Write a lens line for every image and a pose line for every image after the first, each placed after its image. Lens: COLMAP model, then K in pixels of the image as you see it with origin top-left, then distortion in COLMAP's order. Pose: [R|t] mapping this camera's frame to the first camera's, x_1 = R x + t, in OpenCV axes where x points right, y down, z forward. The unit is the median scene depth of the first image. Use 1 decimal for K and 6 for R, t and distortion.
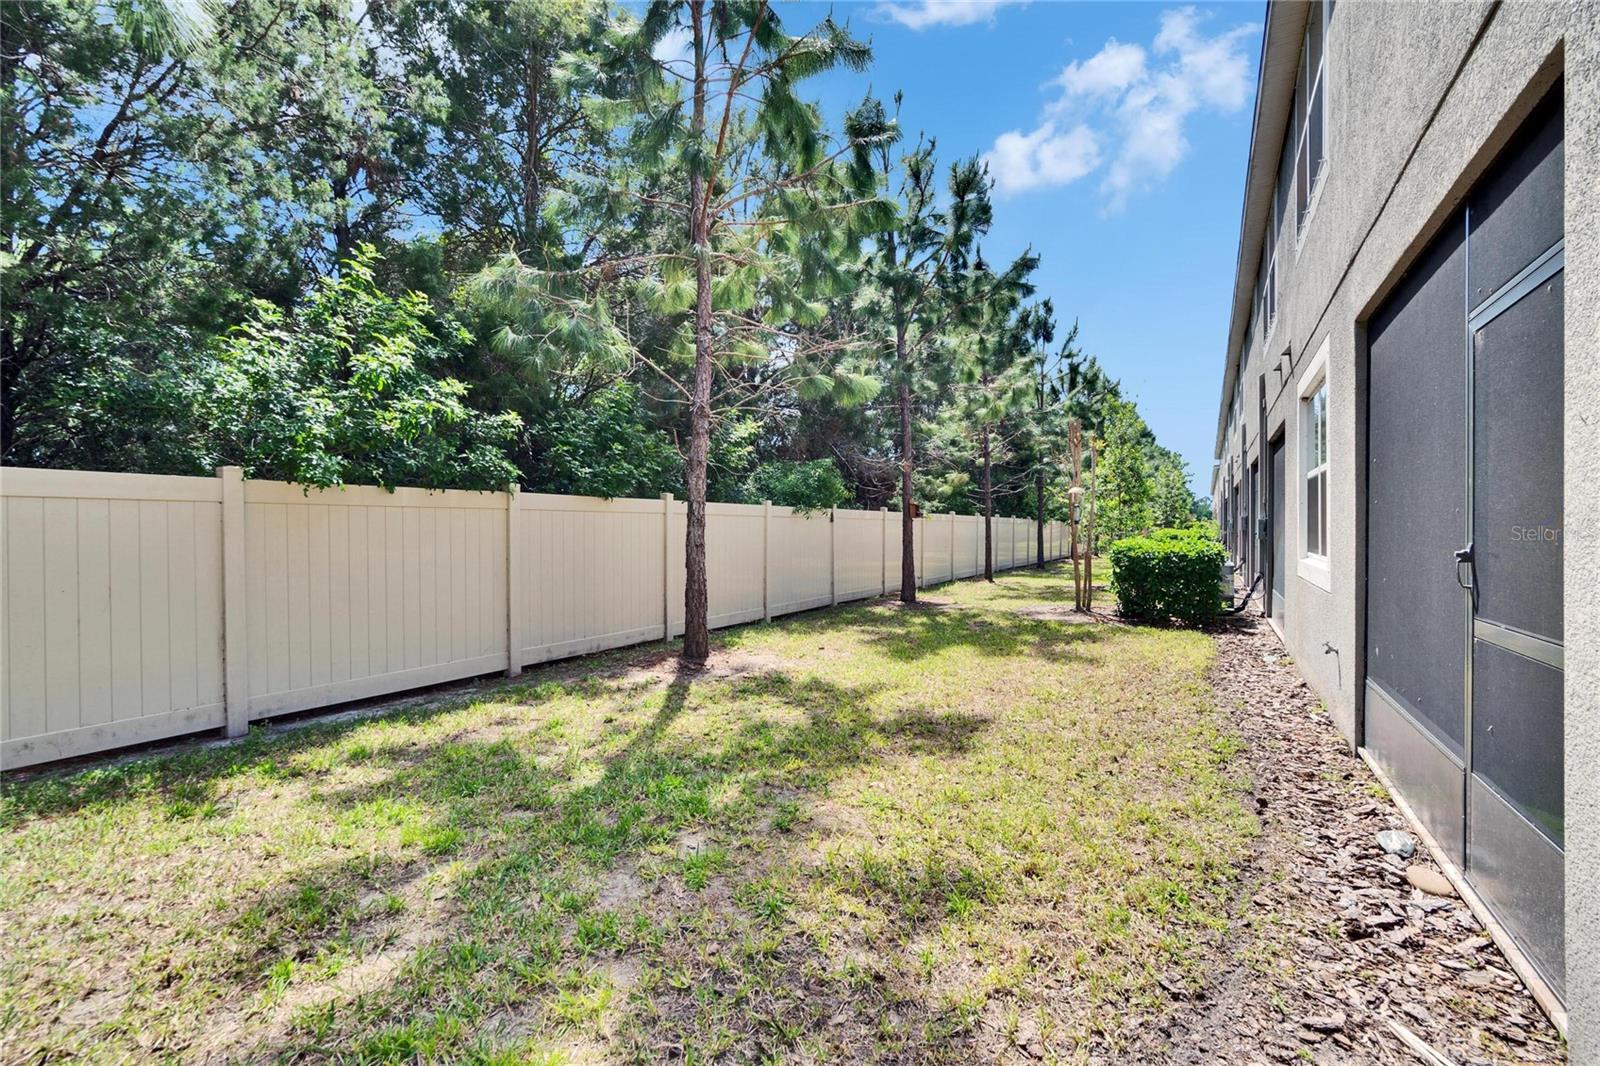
lens RADIAL K [[716.6, 0, 800.0], [0, 716.6, 533.0], [0, 0, 1]] dist [-0.021419, -0.000200]
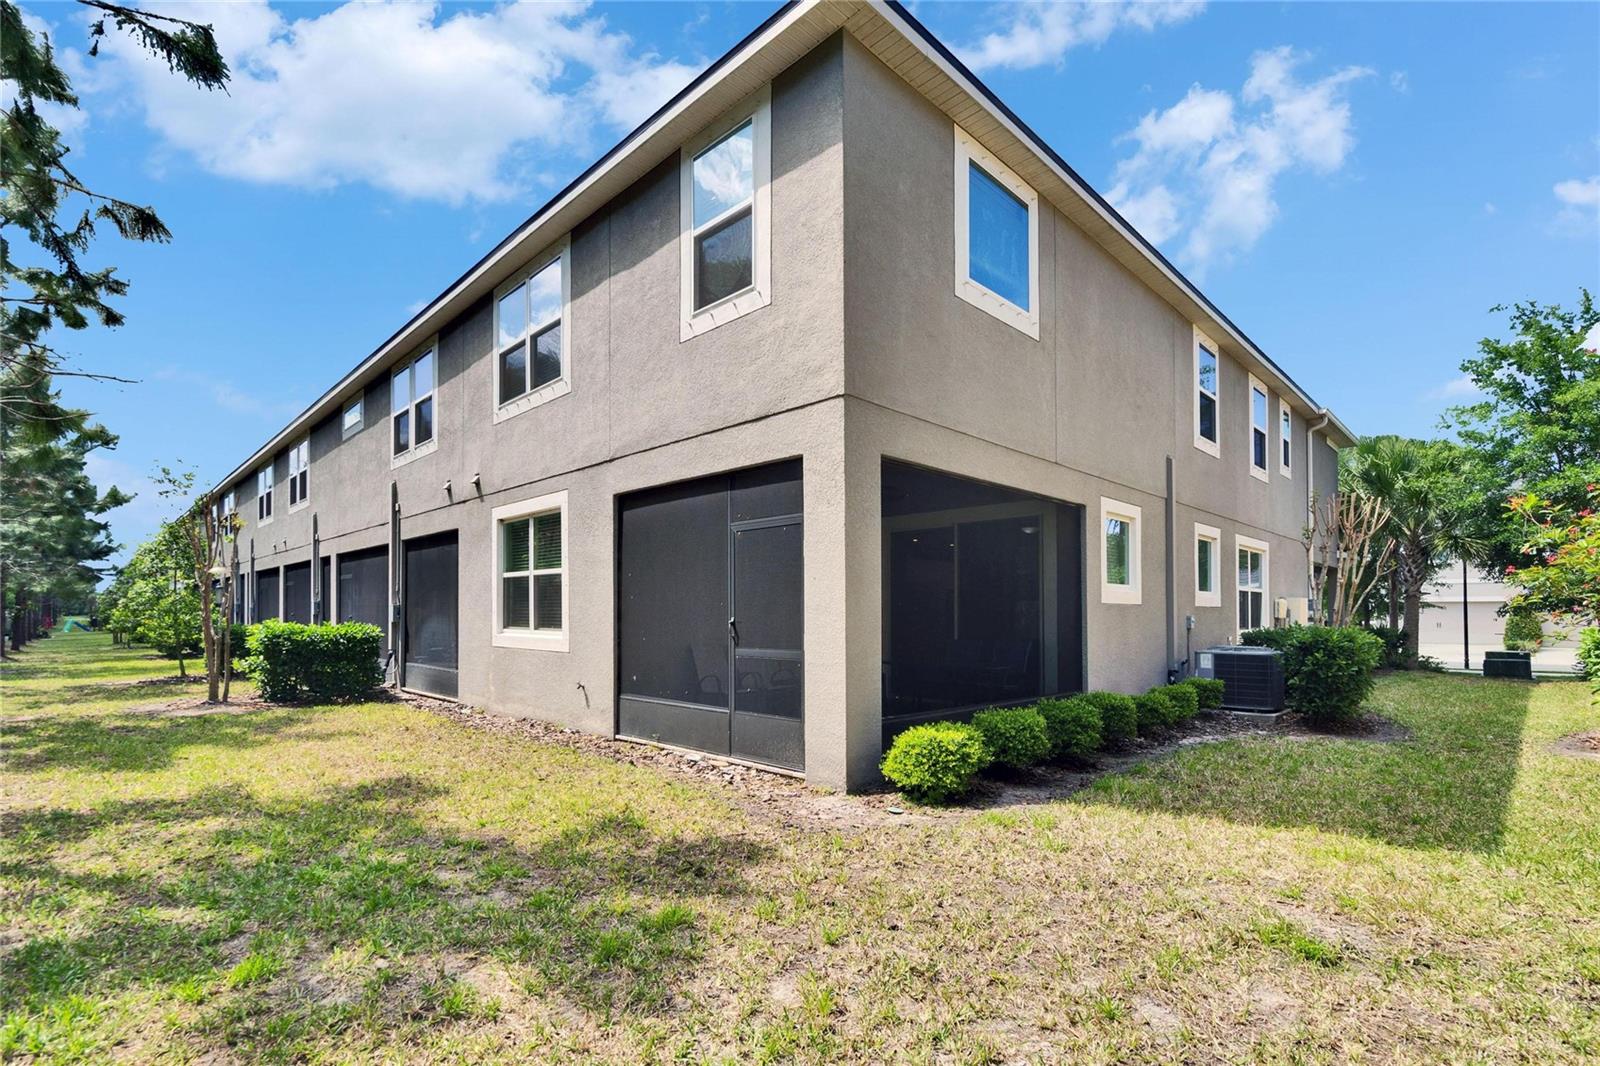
lens RADIAL K [[726.2, 0, 801.7], [0, 726.2, 611.6], [0, 0, 1]] dist [0.001743, 0.000109]
pose [[0.255307, -0.004322, 0.966850, -0.967809], [0.010252, 0.999946, 0.001763, -0.006961], [-0.966806, 0.009463, 0.255337, 0.083668]]
